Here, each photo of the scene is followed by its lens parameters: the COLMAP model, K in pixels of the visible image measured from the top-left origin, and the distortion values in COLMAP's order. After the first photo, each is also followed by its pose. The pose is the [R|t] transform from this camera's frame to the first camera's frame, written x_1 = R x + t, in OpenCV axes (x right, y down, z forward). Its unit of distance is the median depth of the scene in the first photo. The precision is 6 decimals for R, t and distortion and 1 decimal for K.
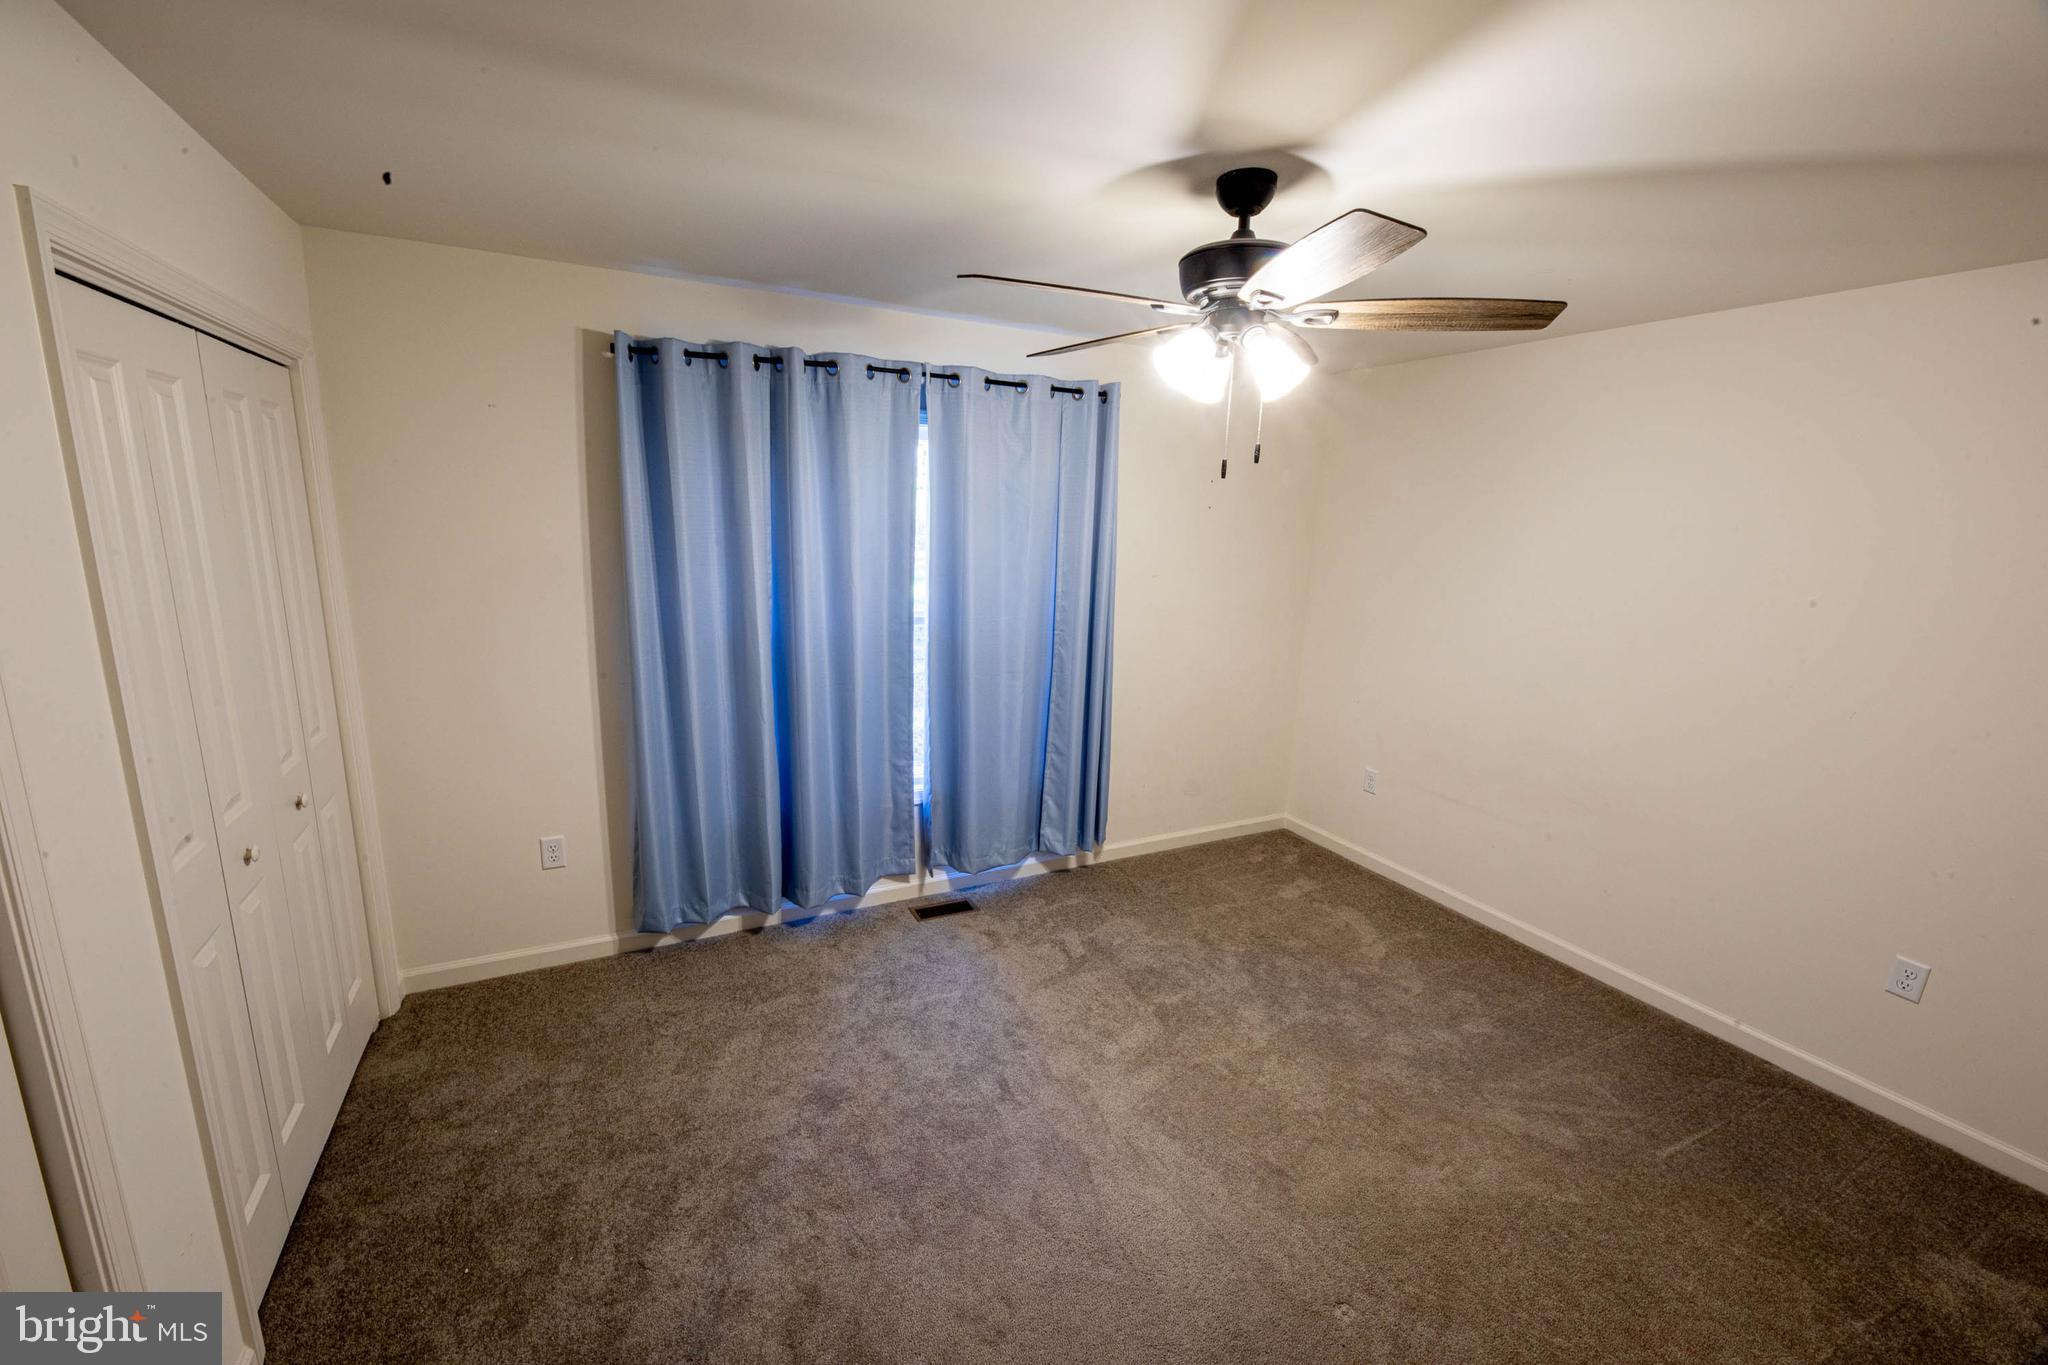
lens RADIAL K [[833.2, 0, 1015.2], [0, 833.2, 681.7], [0, 0, 1]] dist [0.001593, -0.004276]
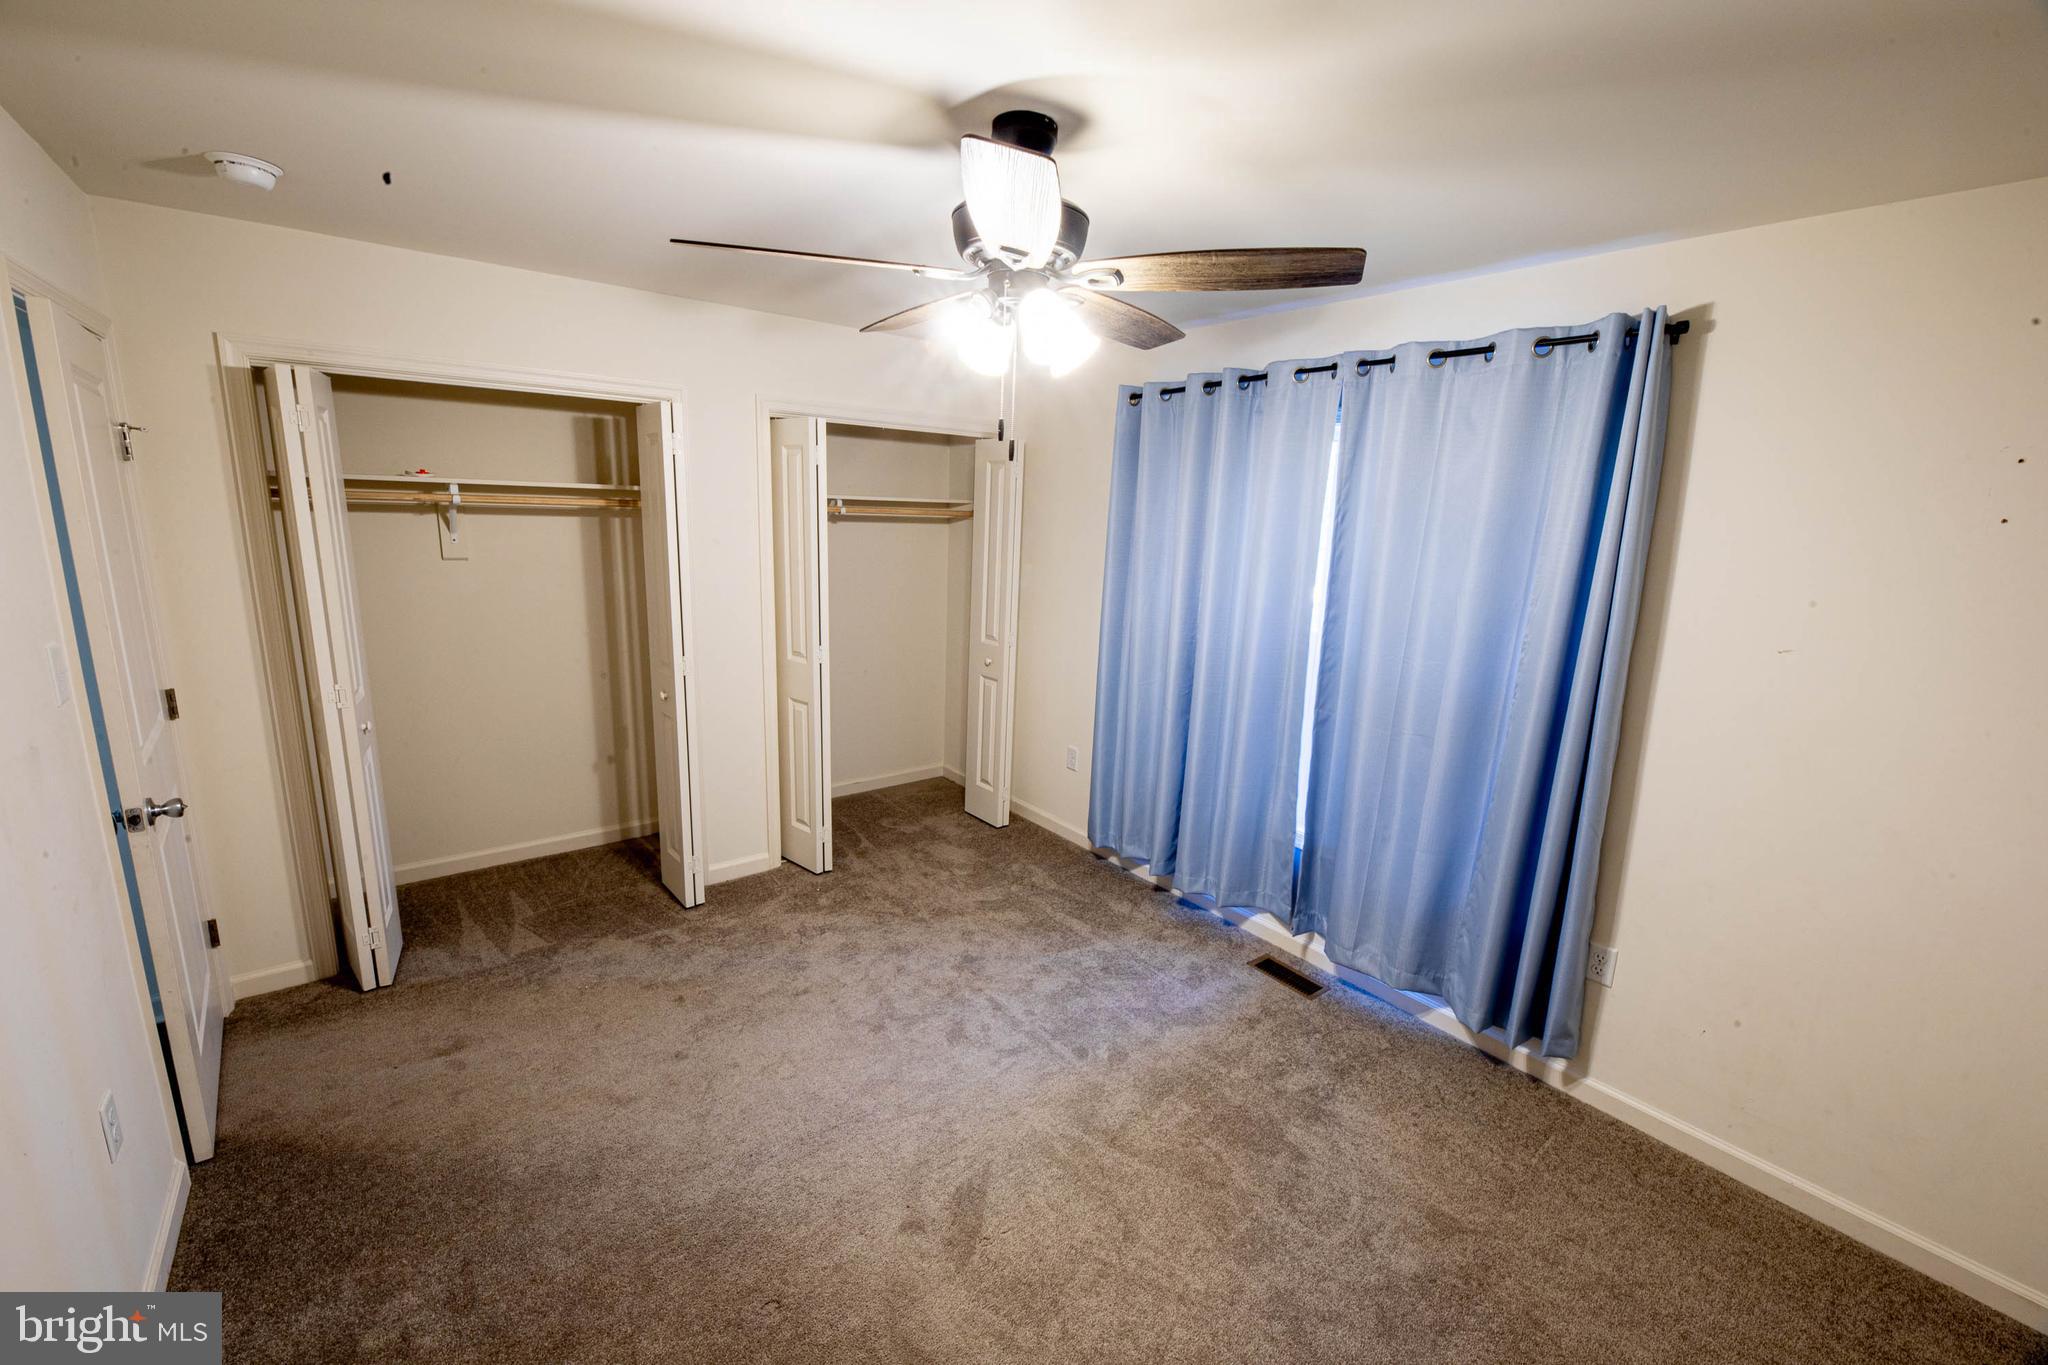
lens RADIAL K [[833.2, 0, 1015.2], [0, 833.2, 681.7], [0, 0, 1]] dist [0.001593, -0.004276]
pose [[0.185092, 0.181167, -0.965878, 0.692379], [-0.232829, 0.962961, 0.136002, -0.080763], [0.954741, 0.199712, 0.220418, 0.504737]]
